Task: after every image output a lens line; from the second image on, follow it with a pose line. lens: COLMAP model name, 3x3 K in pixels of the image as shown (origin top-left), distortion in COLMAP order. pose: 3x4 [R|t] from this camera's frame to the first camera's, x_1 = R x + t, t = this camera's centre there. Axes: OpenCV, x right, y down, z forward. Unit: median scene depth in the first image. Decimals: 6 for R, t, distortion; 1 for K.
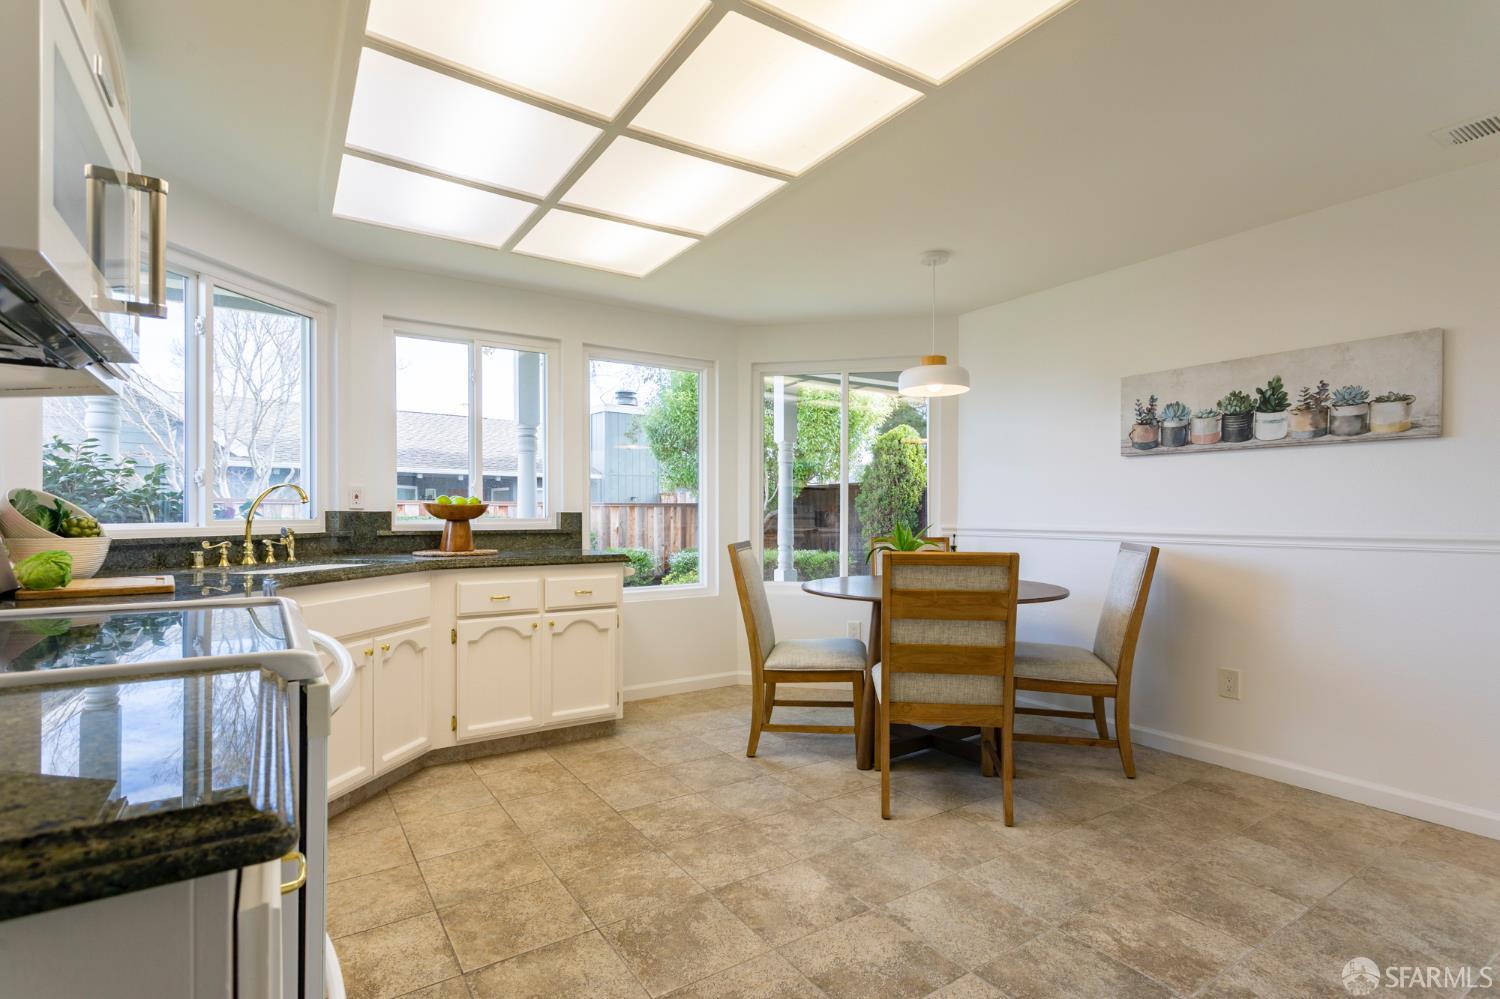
lens RADIAL K [[715.3, 0, 749.5], [0, 715.3, 515.9], [0, 0, 1]] dist [0.006366, 0.000320]
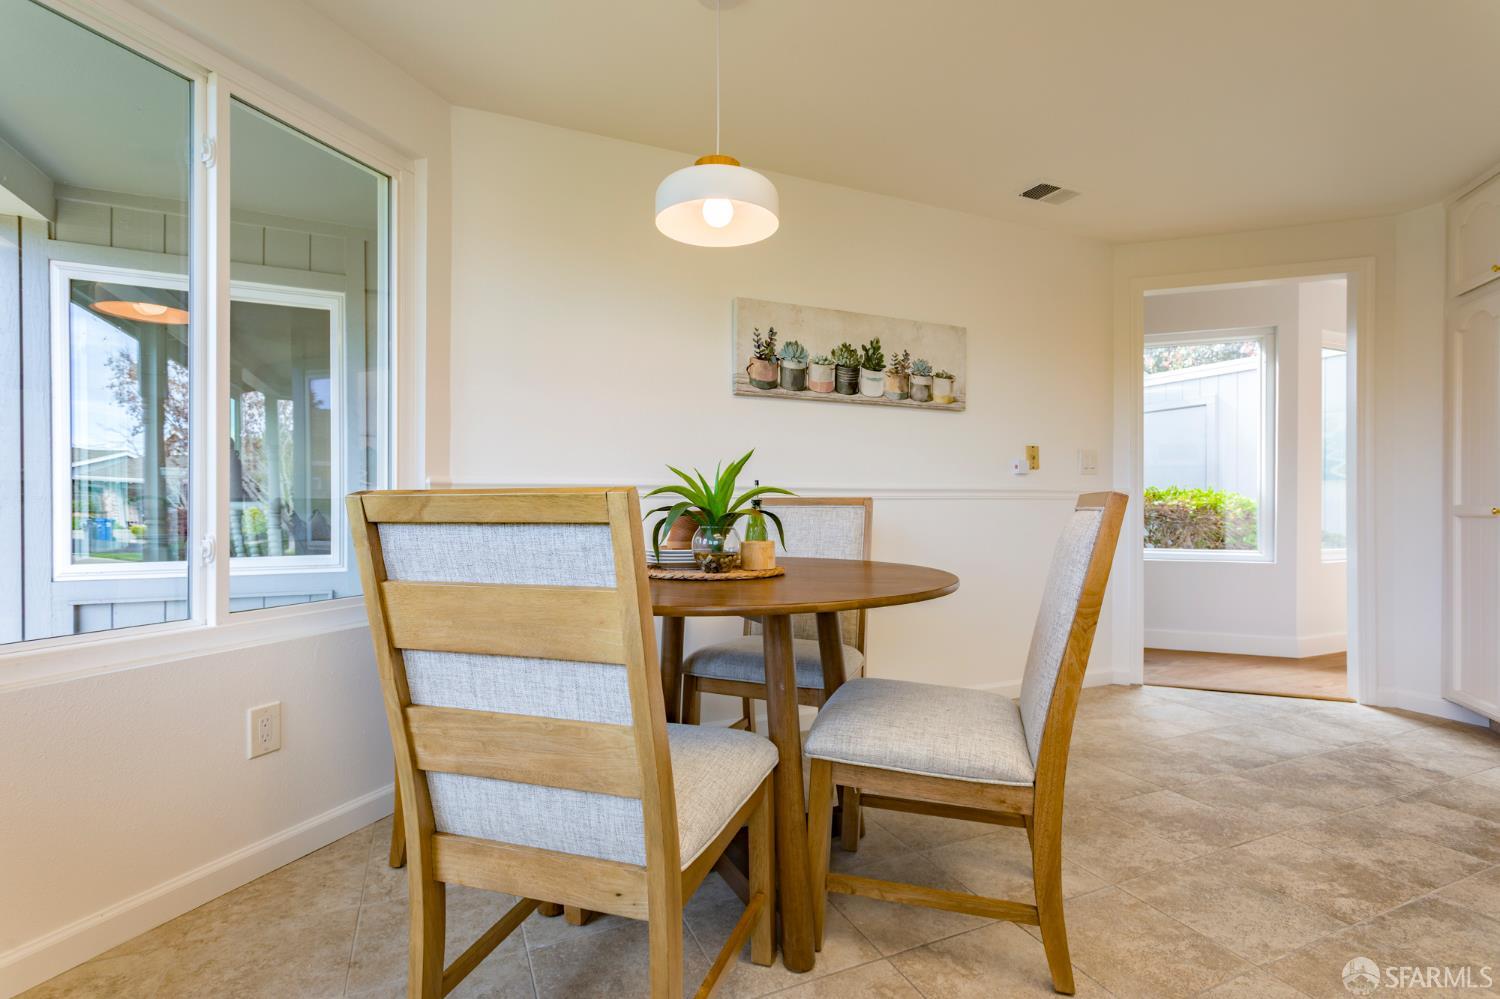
lens RADIAL K [[715.3, 0, 740.1], [0, 715.3, 506.5], [0, 0, 1]] dist [0.006366, 0.000320]
pose [[0.153465, -0.002889, 0.988150, -0.350809], [0.003289, 0.999992, 0.002413, 0.053323], [-0.988149, 0.002880, 0.153474, 1.076234]]
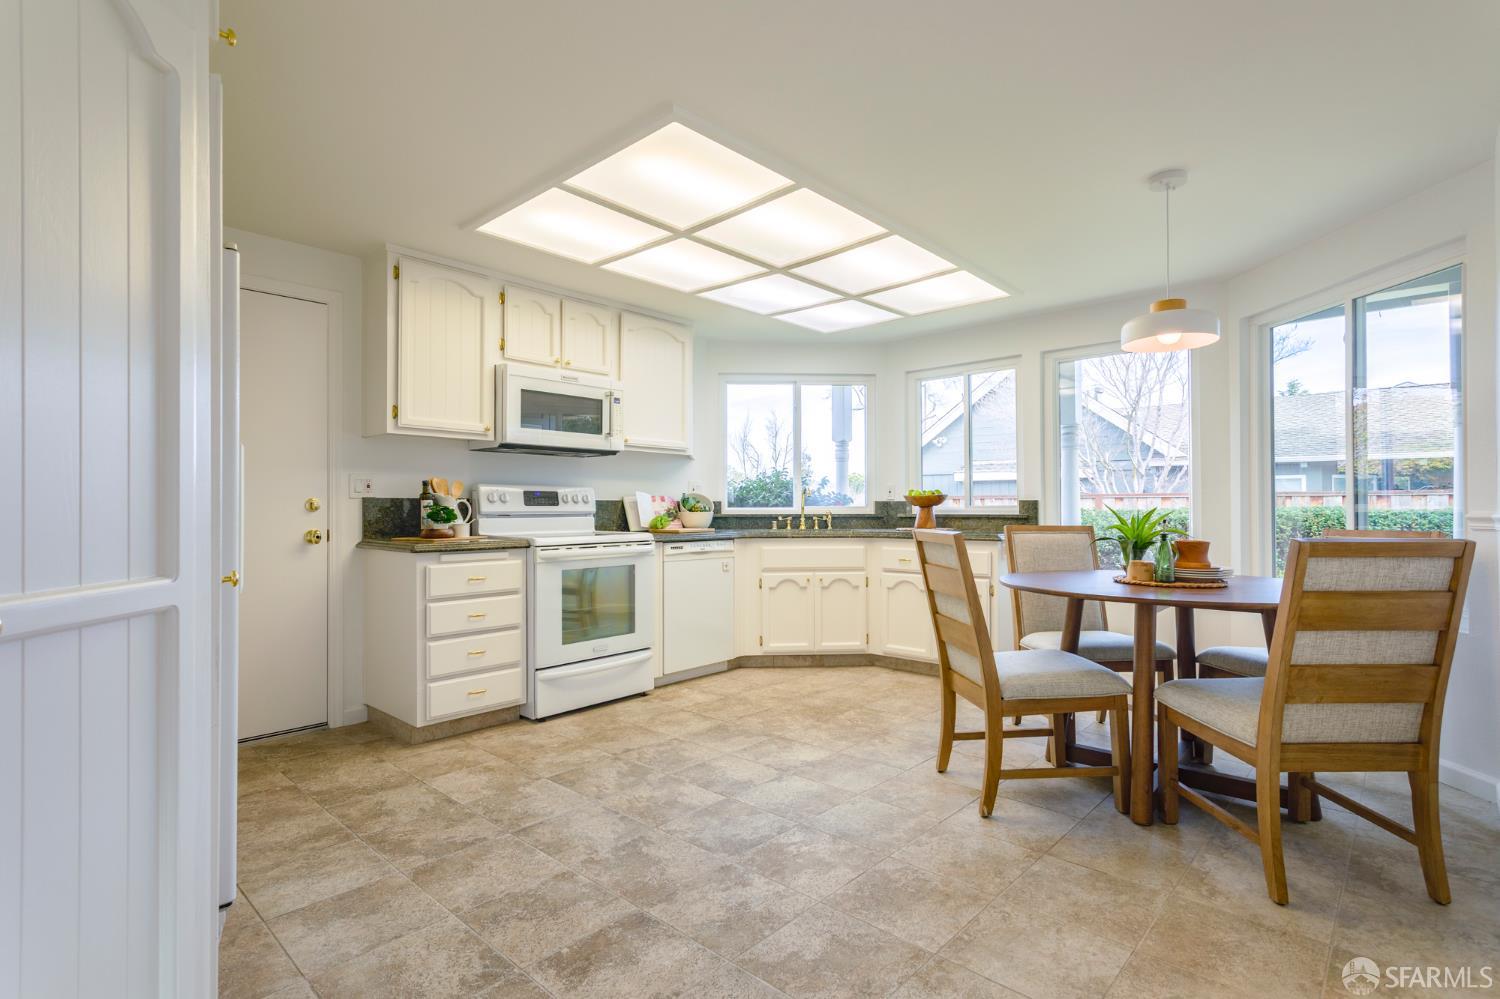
lens RADIAL K [[715.3, 0, 778.2], [0, 715.3, 504.0], [0, 0, 1]] dist [0.006366, 0.000320]
pose [[0.268450, -0.009514, -0.963247, 1.104323], [-0.002351, 0.999942, -0.010532, 0.020122], [0.963291, 0.005092, 0.268412, 0.426609]]
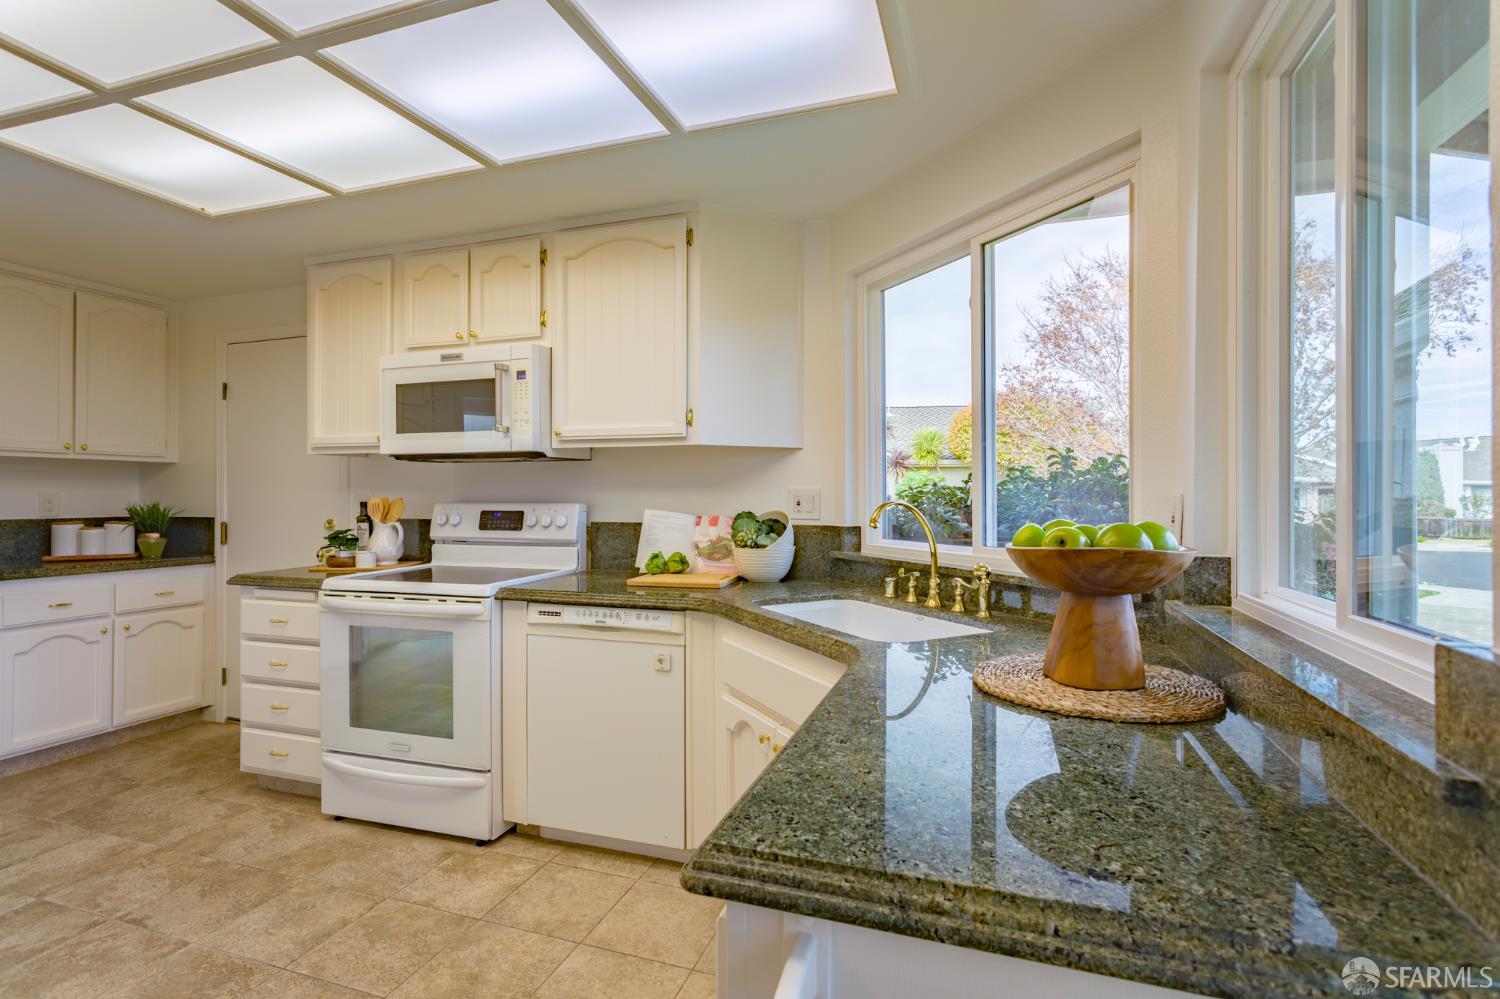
lens RADIAL K [[715.3, 0, 755.7], [0, 715.3, 491.4], [0, 0, 1]] dist [0.006366, 0.000320]
pose [[-0.789948, -0.001909, -0.613171, -0.080796], [-0.003707, 0.999992, 0.001663, -0.054683], [0.613163, 0.003587, -0.789948, 1.477915]]
